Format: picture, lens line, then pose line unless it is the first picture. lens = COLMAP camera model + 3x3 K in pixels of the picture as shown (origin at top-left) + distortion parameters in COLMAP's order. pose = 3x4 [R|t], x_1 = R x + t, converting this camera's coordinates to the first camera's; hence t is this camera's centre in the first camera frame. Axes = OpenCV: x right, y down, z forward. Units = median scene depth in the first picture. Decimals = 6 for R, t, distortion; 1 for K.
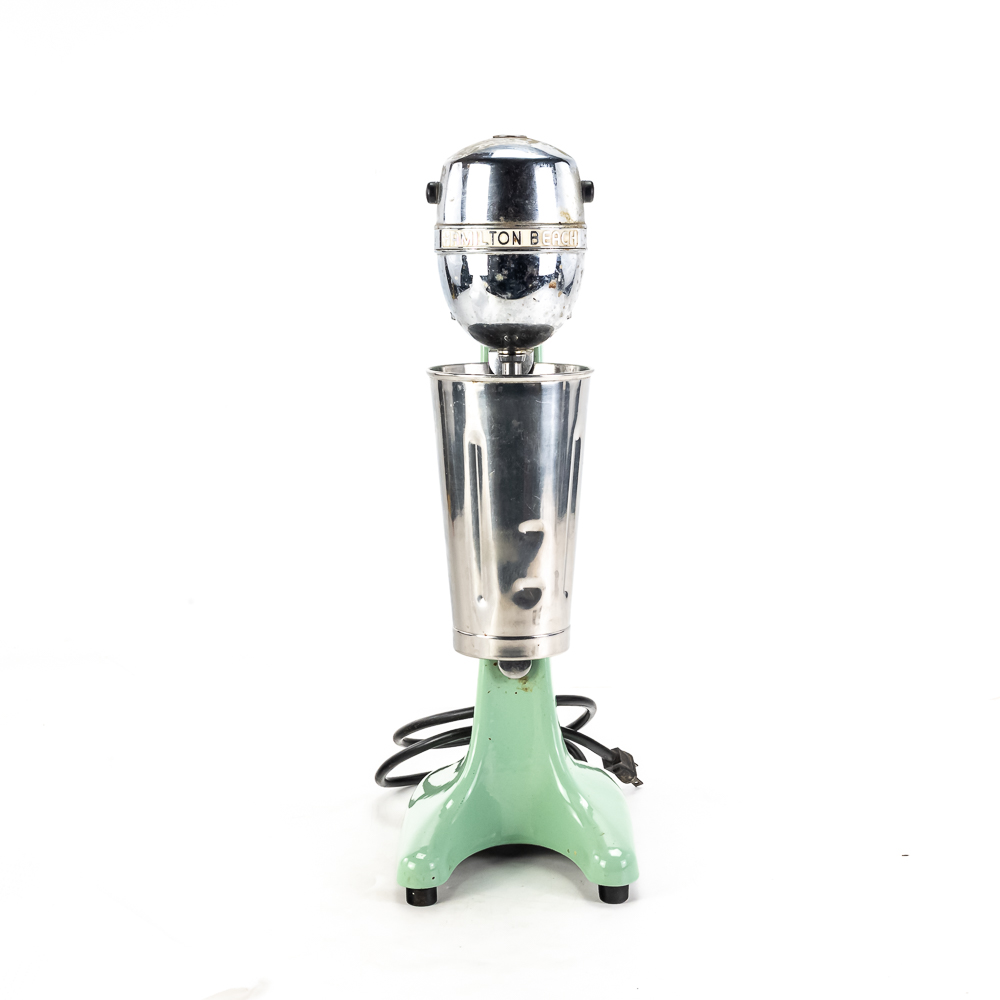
lens RADIAL K [[1957.0, 0, 500.0], [0, 1957.0, 500.0], [0, 0, 1]] dist [-0.000966, 0.002954]
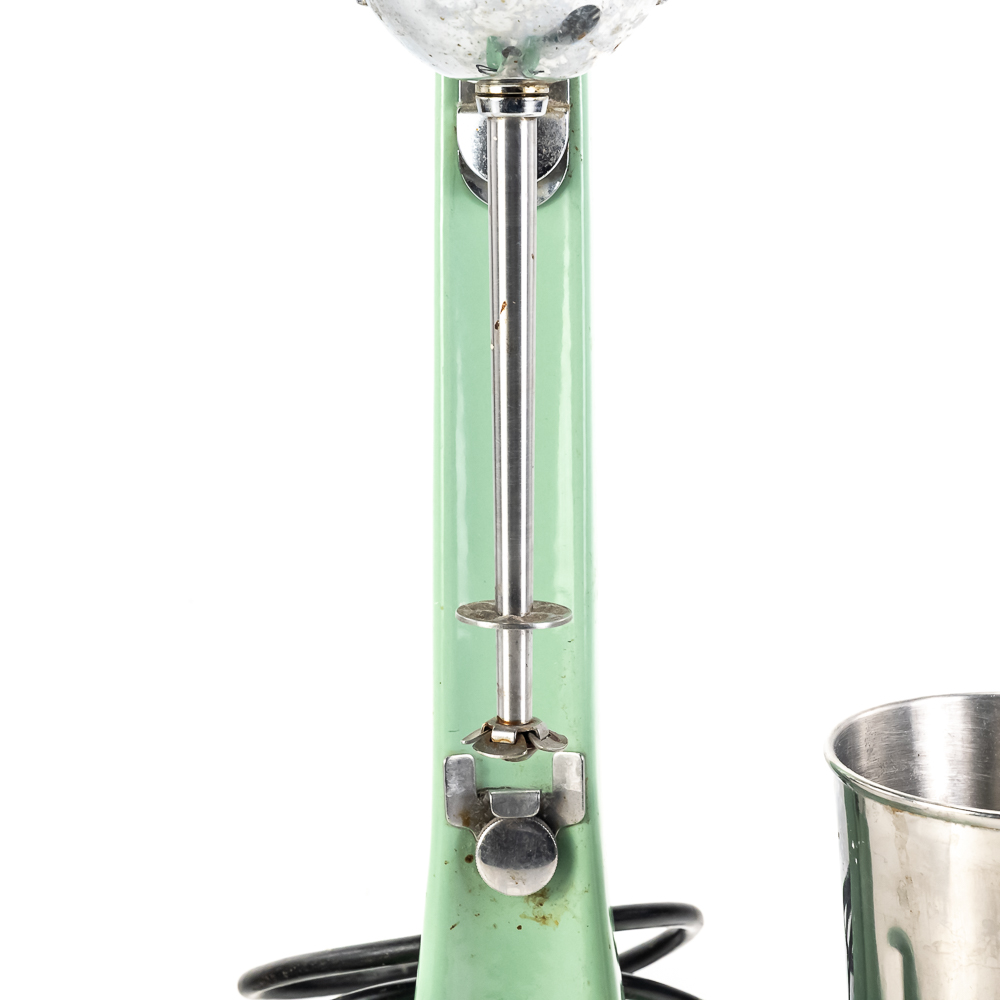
lens RADIAL K [[3178.9, 0, 500.0], [0, 3178.9, 500.0], [0, 0, 1]] dist [0.111912, 0.513449]
pose [[0.999988, 0.004466, 0.002037, 0.002663], [-0.004546, 0.999153, 0.040903, -0.020884], [-0.001853, -0.040912, 0.999161, 0.376468]]
